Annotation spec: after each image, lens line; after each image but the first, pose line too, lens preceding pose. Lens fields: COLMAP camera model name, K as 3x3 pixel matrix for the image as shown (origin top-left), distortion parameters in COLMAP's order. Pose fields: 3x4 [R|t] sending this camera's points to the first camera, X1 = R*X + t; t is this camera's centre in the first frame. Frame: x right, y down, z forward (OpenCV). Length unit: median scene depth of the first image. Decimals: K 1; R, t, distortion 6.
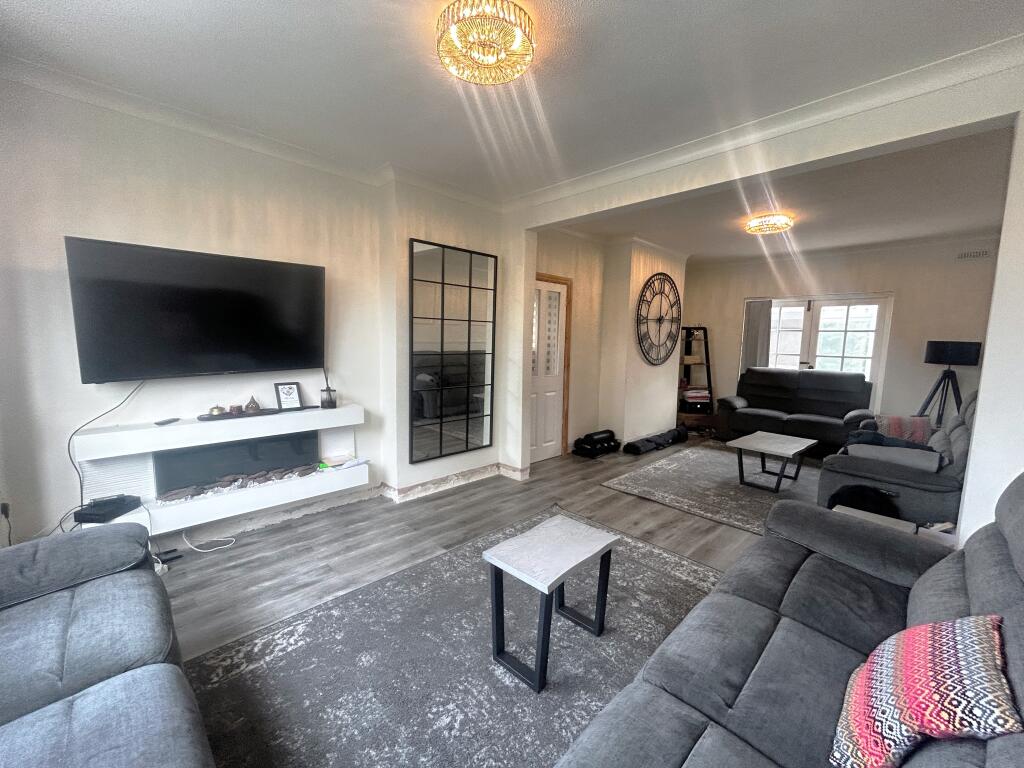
lens RADIAL K [[413.2, 0, 508.6], [0, 413.2, 384.6], [0, 0, 1]] dist [-0.000007, 0.001603]
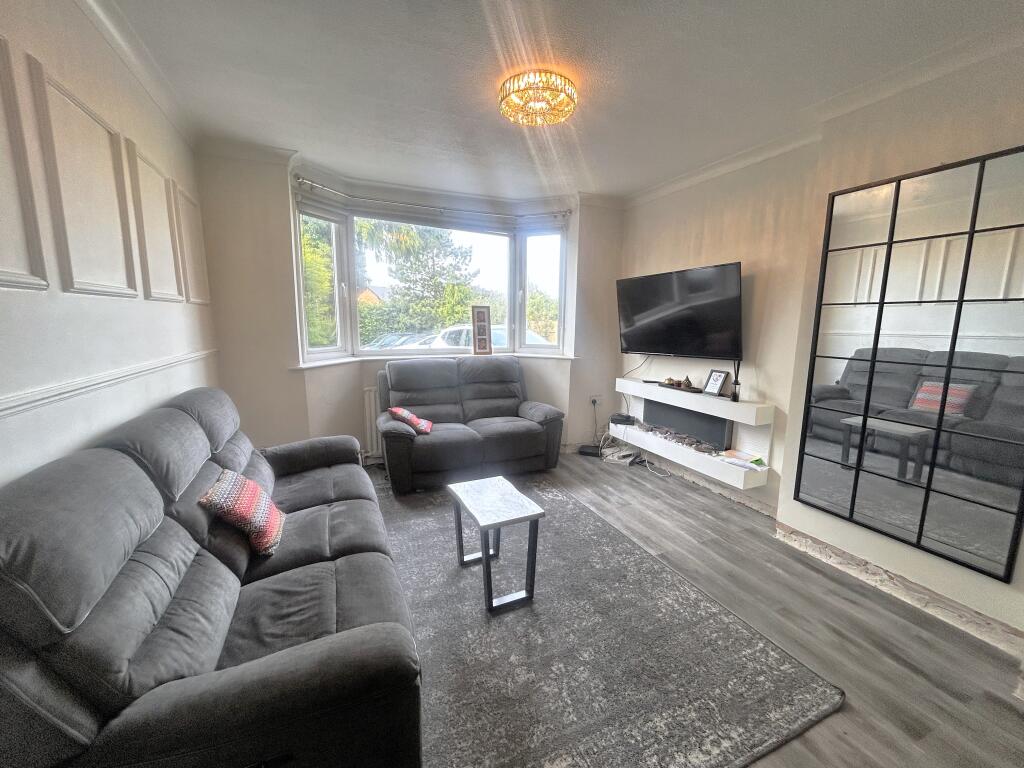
lens RADIAL K [[413.2, 0, 510.8], [0, 413.2, 382.7], [0, 0, 1]] dist [-0.000007, 0.001603]
pose [[-0.350499, 0.122262, -0.928549, 0.820317], [-0.118518, 0.977682, 0.173469, -0.114428], [0.929034, 0.170851, -0.328186, 0.960459]]
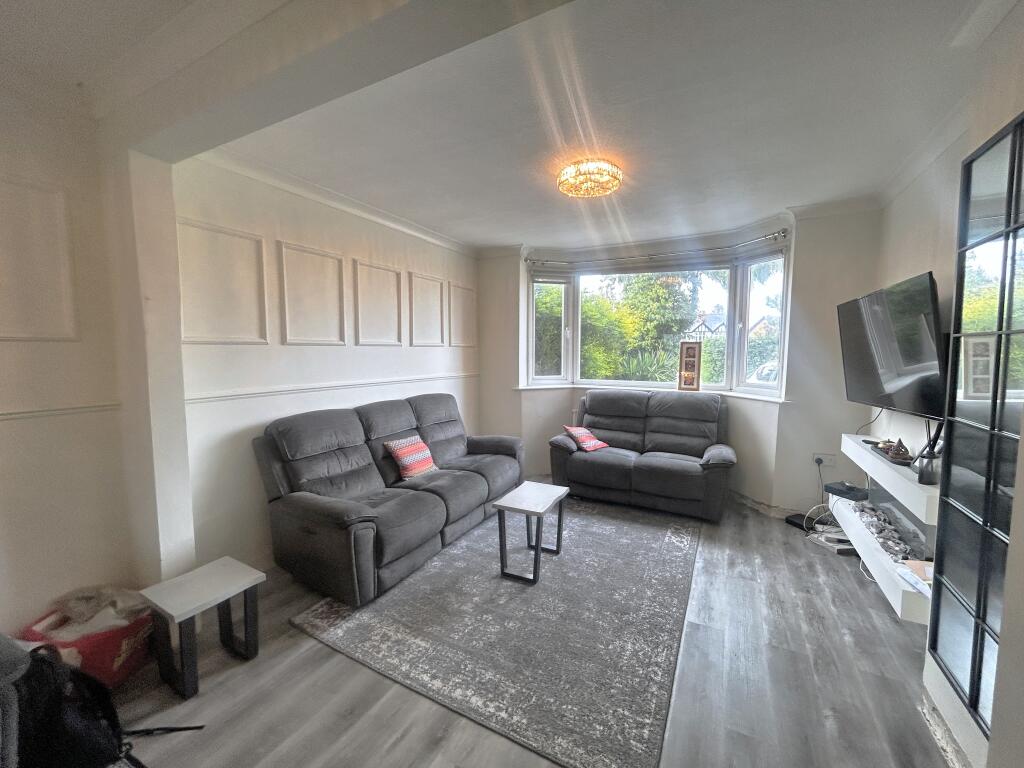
lens RADIAL K [[413.2, 0, 510.3], [0, 413.2, 381.0], [0, 0, 1]] dist [-0.000007, 0.001603]
pose [[-0.951028, 0.003853, -0.309081, 0.465077], [-0.052351, 0.983469, 0.173344, -0.211648], [0.304639, 0.181035, -0.935105, 1.628331]]
